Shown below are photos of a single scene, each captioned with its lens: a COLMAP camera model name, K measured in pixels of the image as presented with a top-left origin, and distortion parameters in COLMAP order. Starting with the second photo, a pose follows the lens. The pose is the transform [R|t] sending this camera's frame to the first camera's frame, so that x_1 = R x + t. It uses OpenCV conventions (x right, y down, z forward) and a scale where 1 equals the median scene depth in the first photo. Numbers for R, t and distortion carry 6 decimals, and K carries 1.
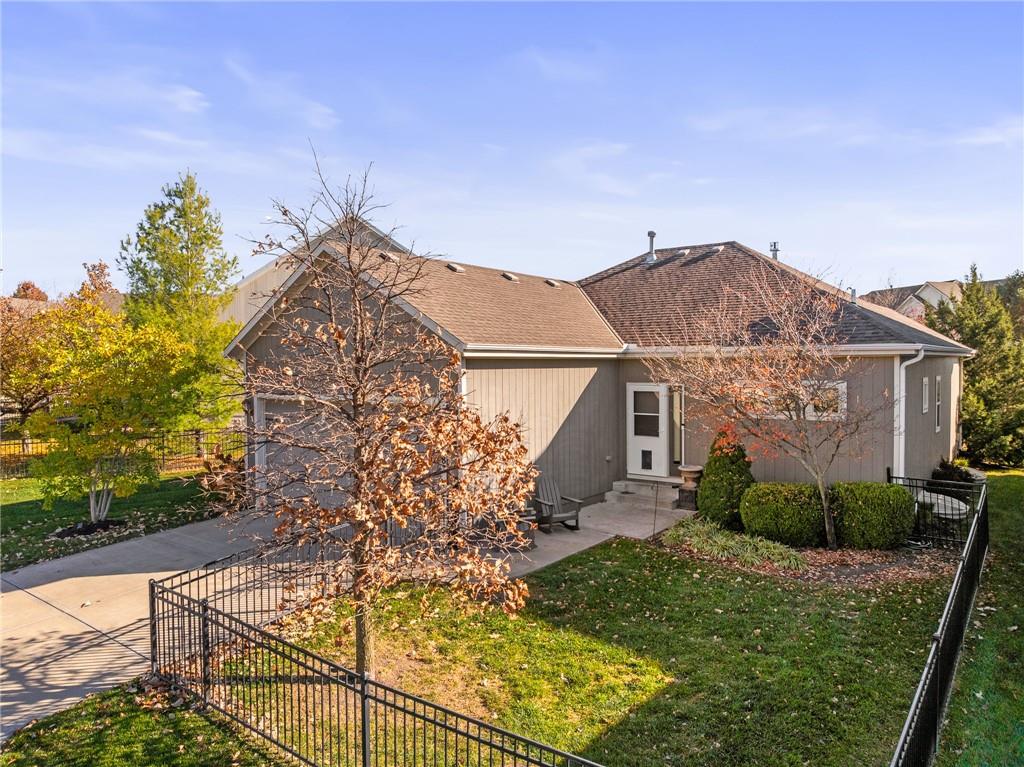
lens RADIAL K [[720.8, 0, 515.8], [0, 720.8, 379.4], [0, 0, 1]] dist [-0.031080, 0.005123]
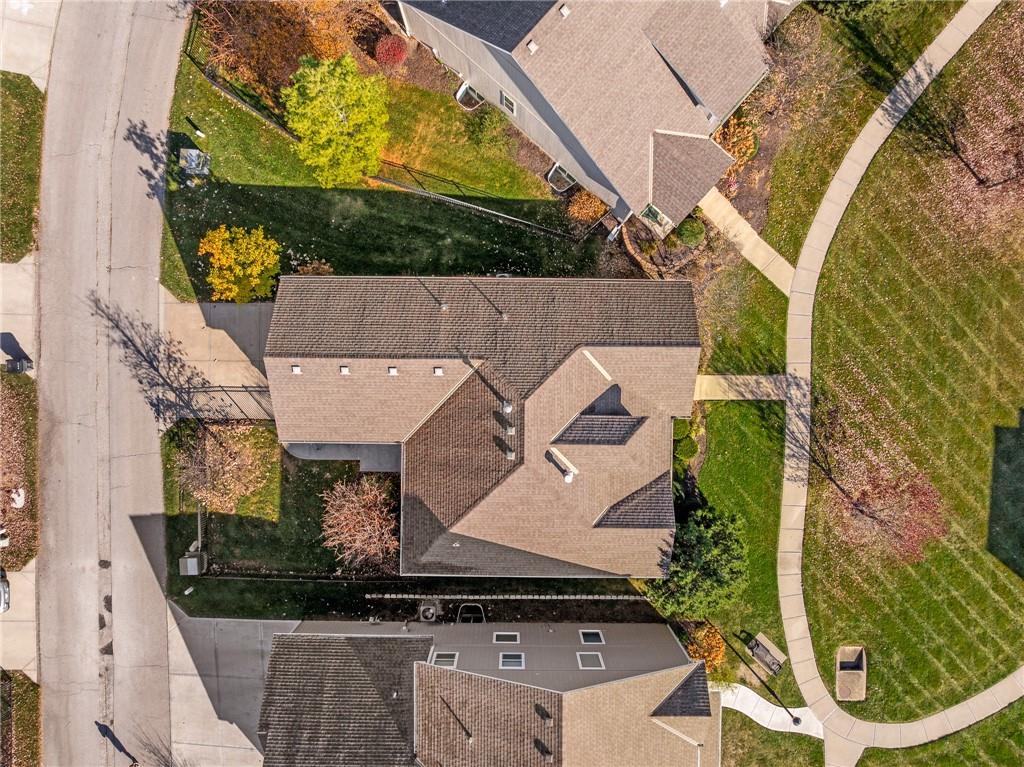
lens RADIAL K [[720.8, 0, 513.0], [0, 720.8, 381.0], [0, 0, 1]] dist [-0.031080, 0.005123]
pose [[0.593126, 0.805086, 0.006227, 0.319917], [-0.019510, 0.006640, 0.999788, -3.479879], [0.804873, -0.593121, 0.019645, 2.252793]]
